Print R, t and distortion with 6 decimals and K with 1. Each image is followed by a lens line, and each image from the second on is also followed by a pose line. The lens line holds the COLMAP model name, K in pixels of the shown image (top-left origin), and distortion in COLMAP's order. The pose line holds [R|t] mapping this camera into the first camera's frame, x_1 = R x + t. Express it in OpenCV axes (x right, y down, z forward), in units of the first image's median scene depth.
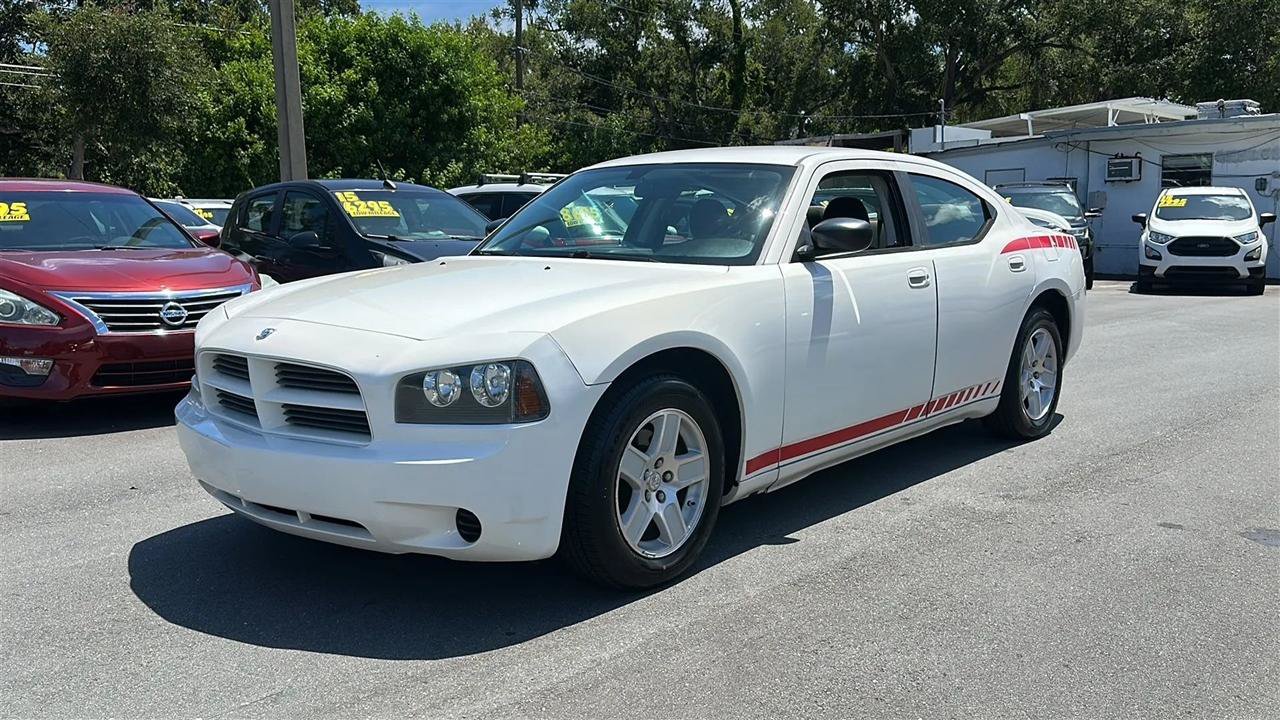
lens RADIAL K [[1124.6, 0, 640.0], [0, 1124.6, 360.0], [0, 0, 1]] dist [0.161705, -0.302809]
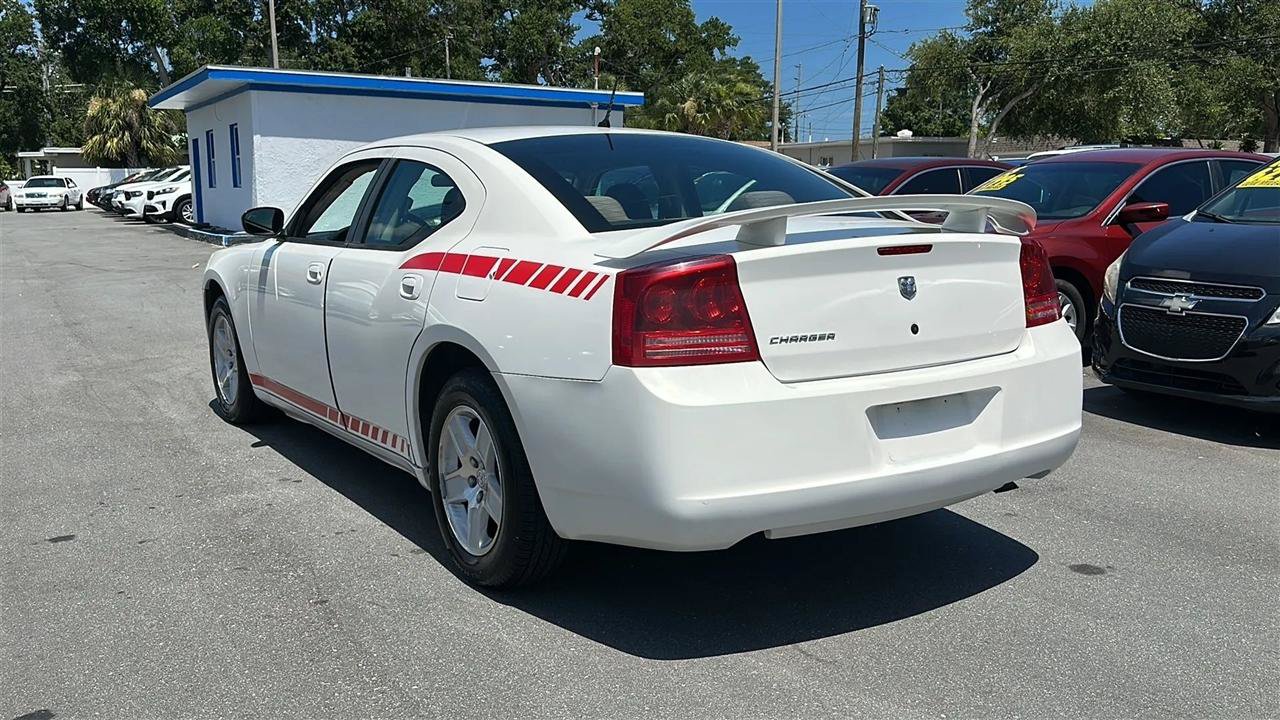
lens RADIAL K [[1145.8, 0, 640.0], [0, 1145.8, 360.0], [0, 0, 1]] dist [0.176623, -0.349953]
pose [[-0.289560, 0.157081, -0.944183, 0.918680], [-0.111314, 0.974222, 0.196216, -0.186237], [0.950665, 0.161917, -0.264610, 1.271837]]
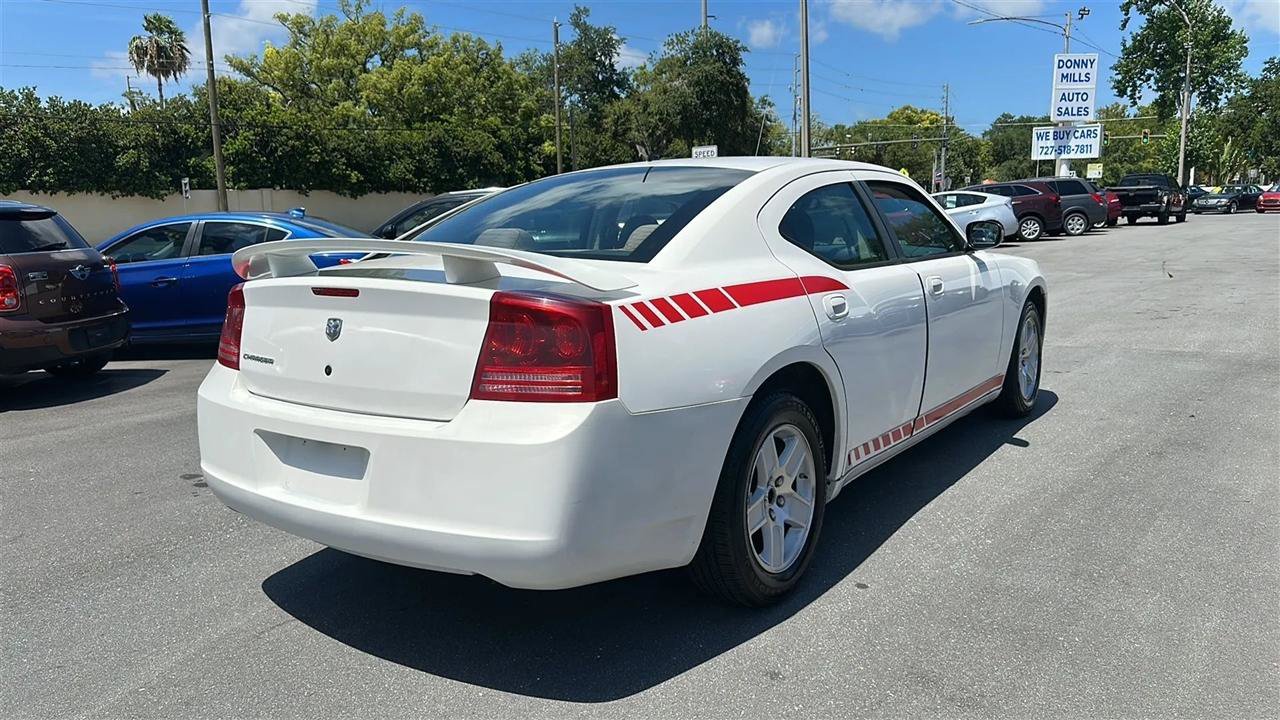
lens RADIAL K [[928.7, 0, 640.0], [0, 928.7, 360.0], [0, 0, 1]] dist [0.096669, -0.134134]
pose [[-0.995635, 0.049657, -0.079025, 0.234218], [0.025062, 0.957862, 0.286135, -0.238593], [0.089904, 0.282905, -0.954925, 1.699267]]
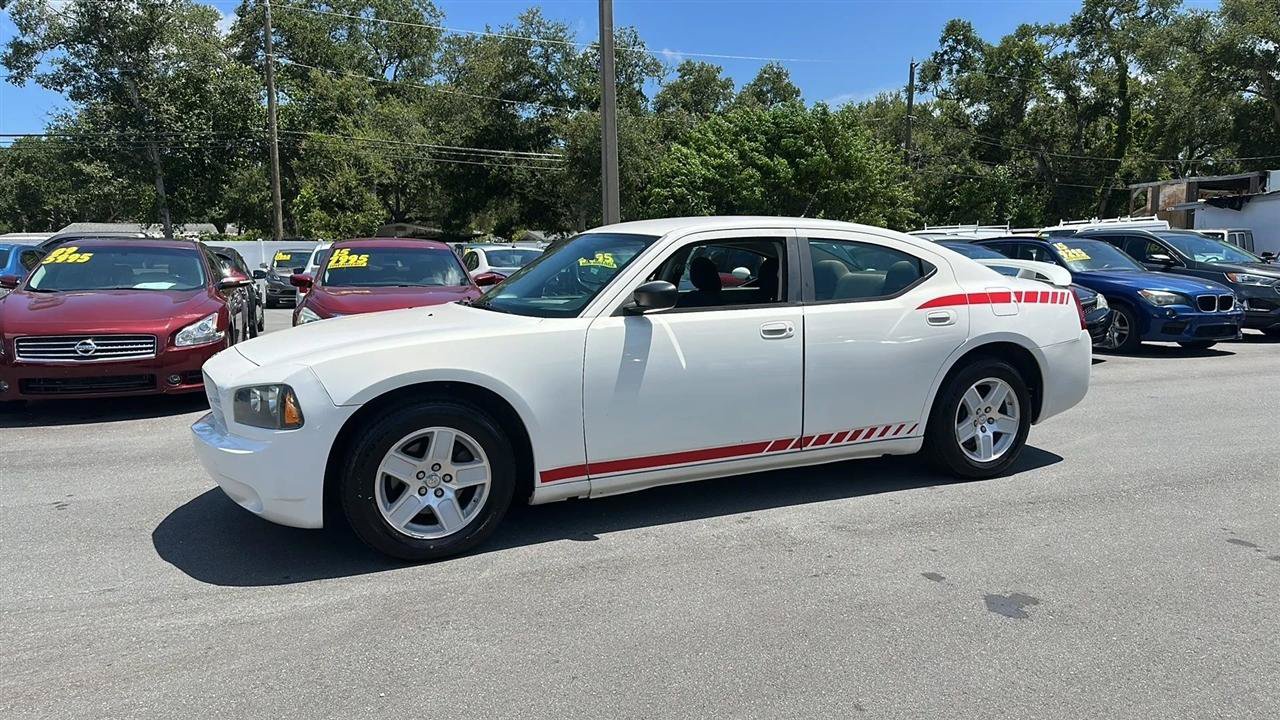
lens RADIAL K [[865.0, 0, 640.0], [0, 865.0, 360.0], [0, 0, 1]] dist [0.086691, -0.119690]
pose [[0.902015, 0.054557, -0.428243, 0.414752], [-0.054566, 0.998435, 0.012265, -0.037463], [0.428242, 0.012304, 0.903580, 0.112420]]
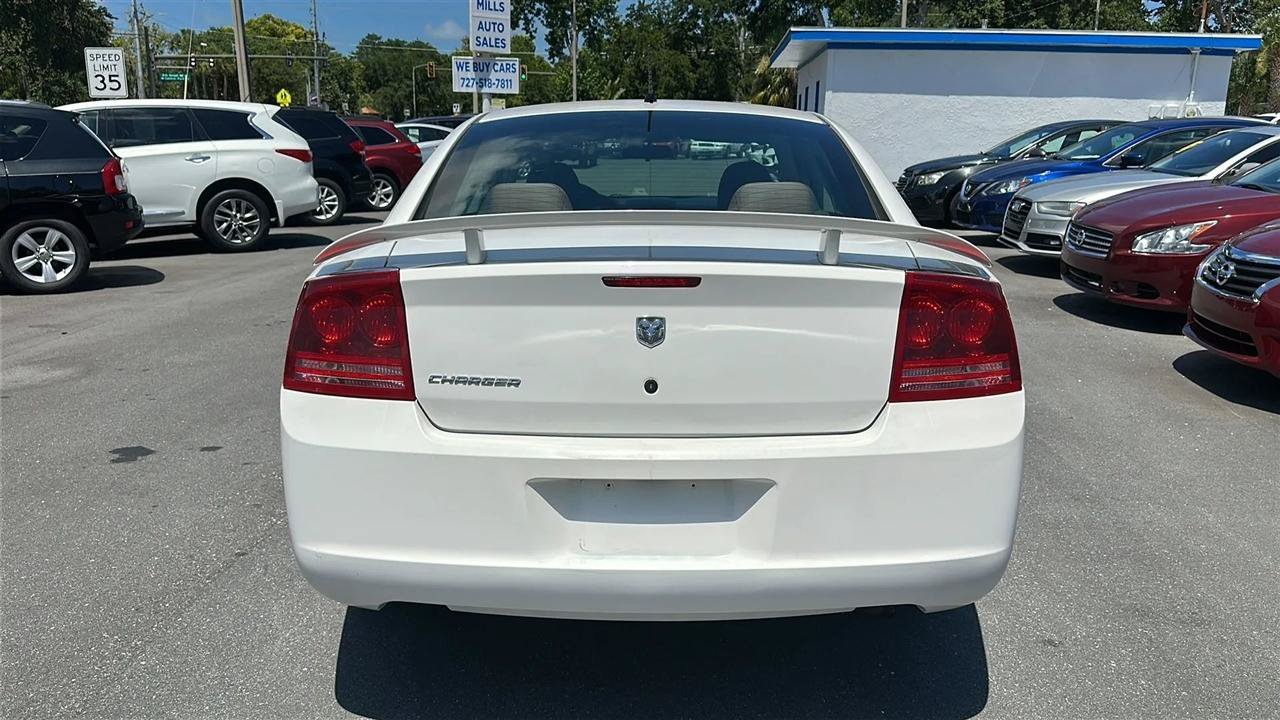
lens RADIAL K [[1059.4, 0, 640.0], [0, 1059.4, 360.0], [0, 0, 1]] dist [0.139040, -0.241830]
pose [[-0.768870, 0.138187, -0.624294, 0.596353], [-0.082216, 0.946896, 0.310850, -0.236478], [0.634097, 0.290331, -0.716679, 1.522751]]
